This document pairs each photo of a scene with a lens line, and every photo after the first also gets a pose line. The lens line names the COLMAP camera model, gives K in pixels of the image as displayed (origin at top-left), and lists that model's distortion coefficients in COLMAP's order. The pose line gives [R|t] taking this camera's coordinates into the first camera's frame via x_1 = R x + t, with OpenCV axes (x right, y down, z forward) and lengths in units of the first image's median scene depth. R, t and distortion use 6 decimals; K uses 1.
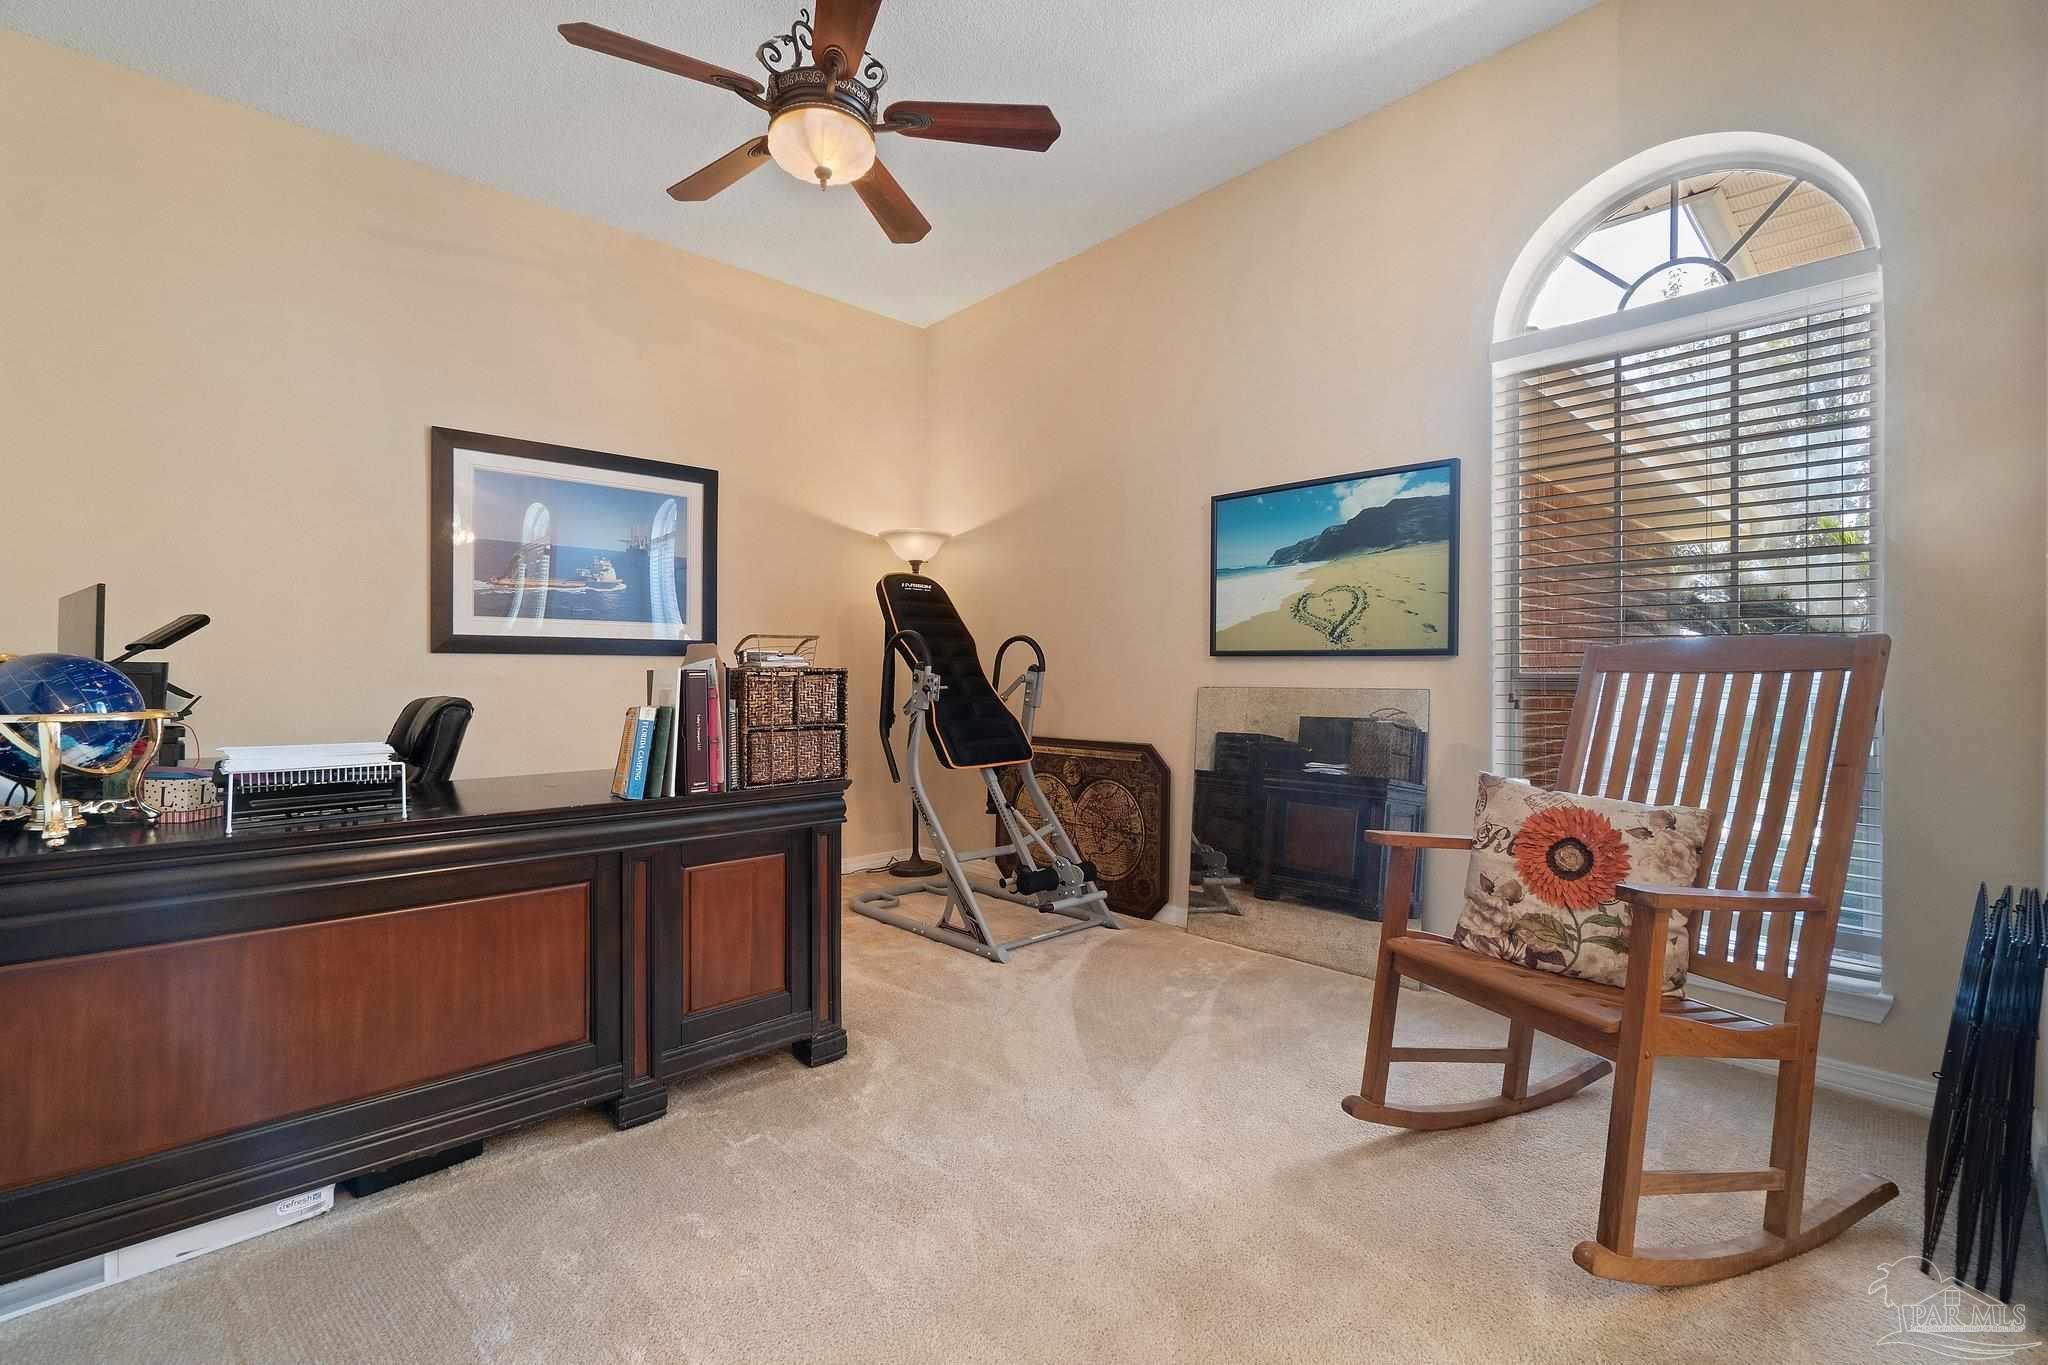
lens RADIAL K [[881.5, 0, 1015.9], [0, 881.5, 675.0], [0, 0, 1]] dist [-0.005704, 0.001132]
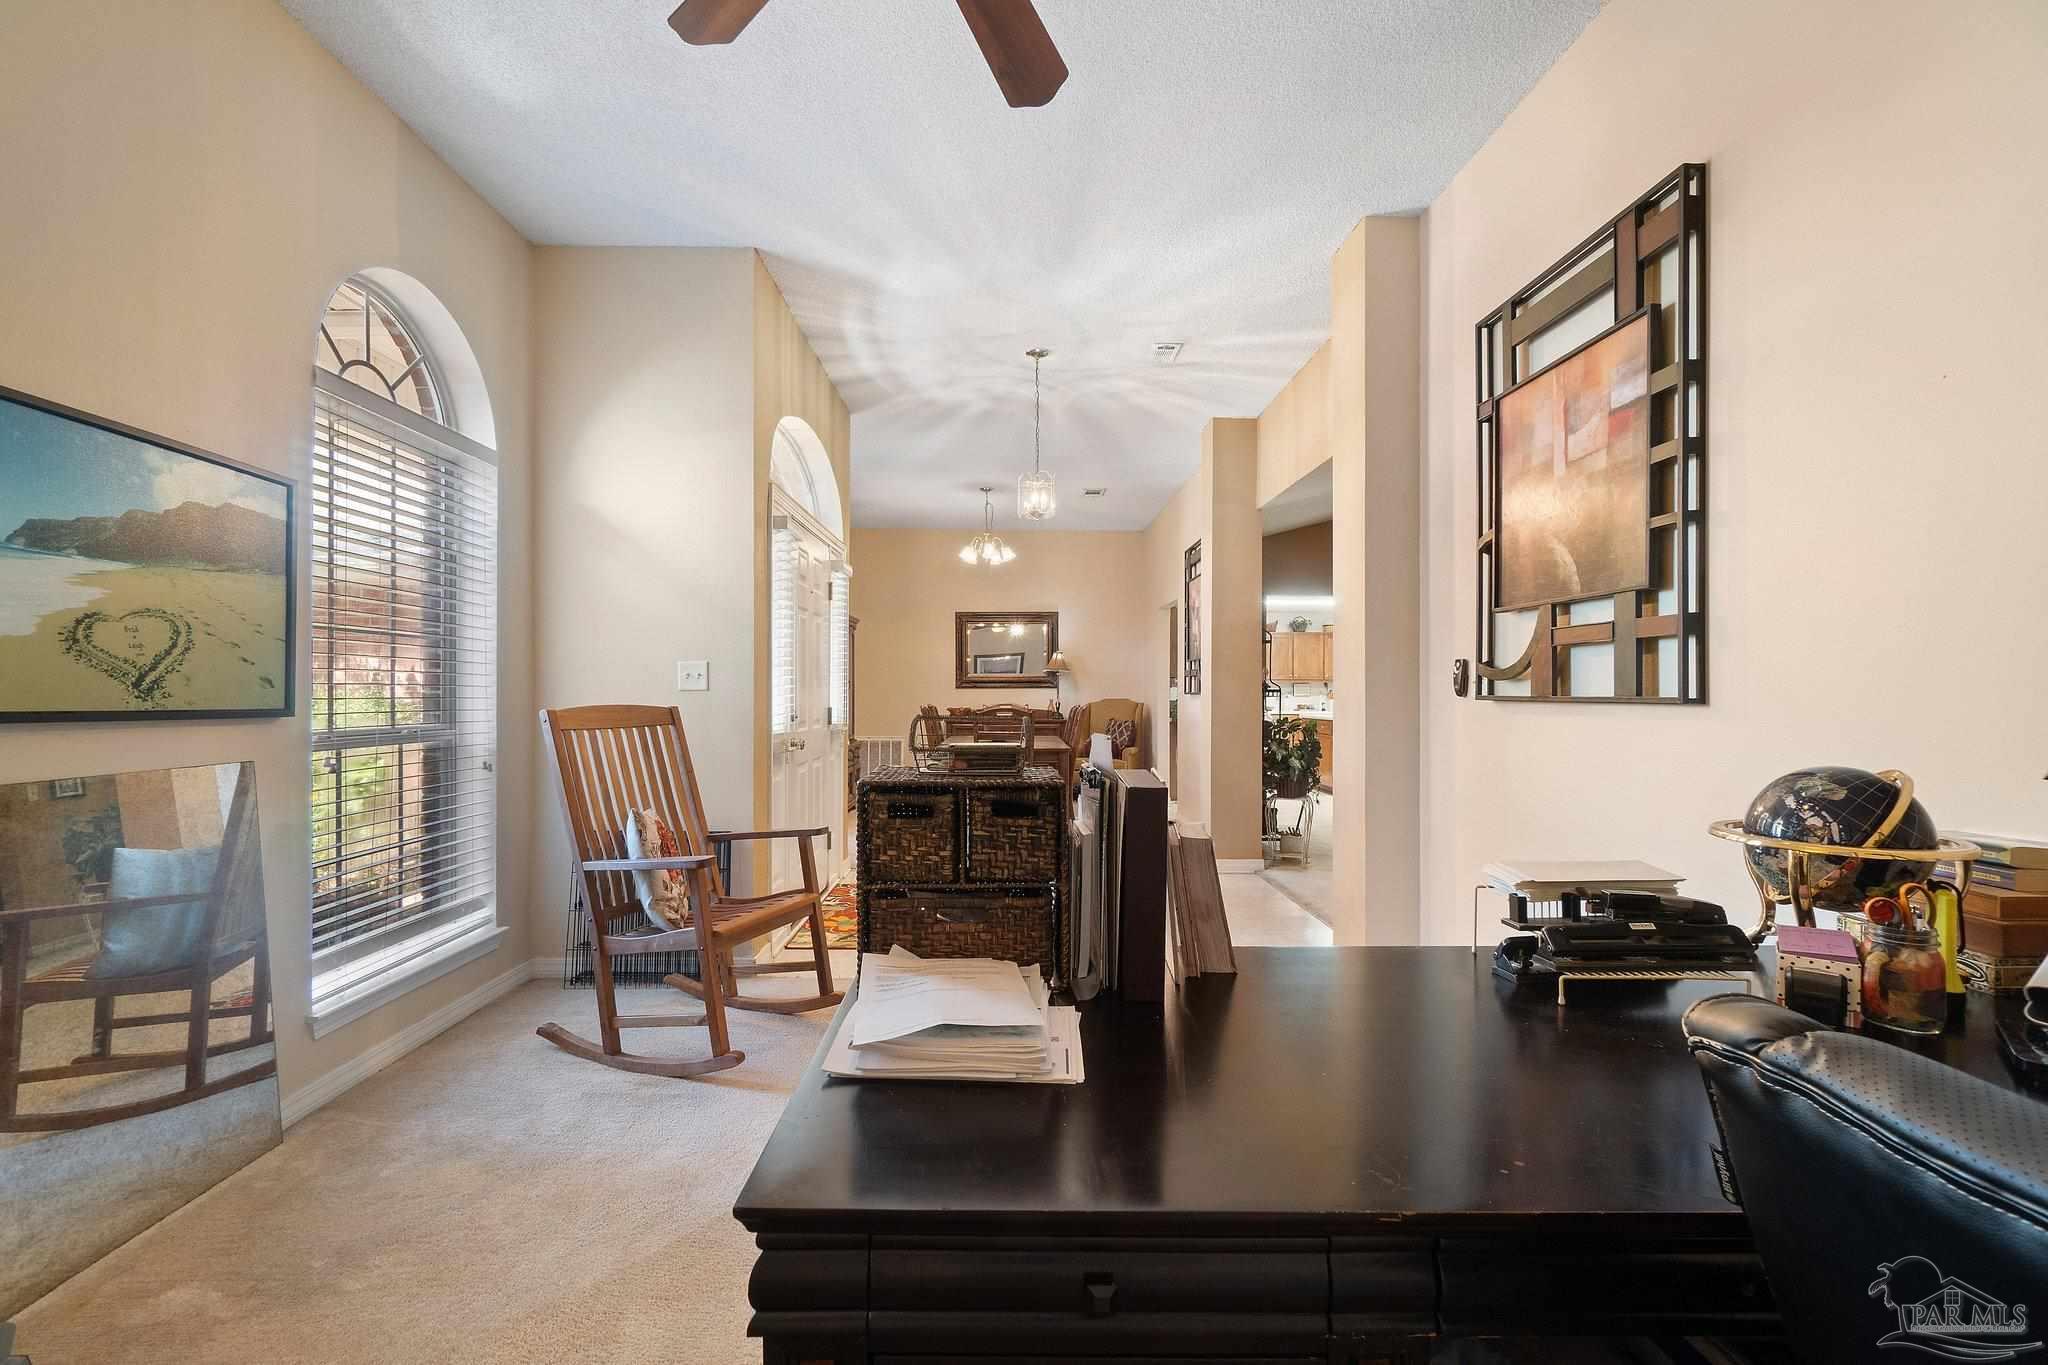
lens RADIAL K [[881.5, 0, 1016.6], [0, 881.5, 686.4], [0, 0, 1]] dist [-0.005704, 0.001132]
pose [[-0.741751, -0.001459, 0.670674, -0.558475], [-0.005702, 0.999975, -0.004130, -0.050953], [-0.670652, -0.006888, -0.741740, 1.142883]]
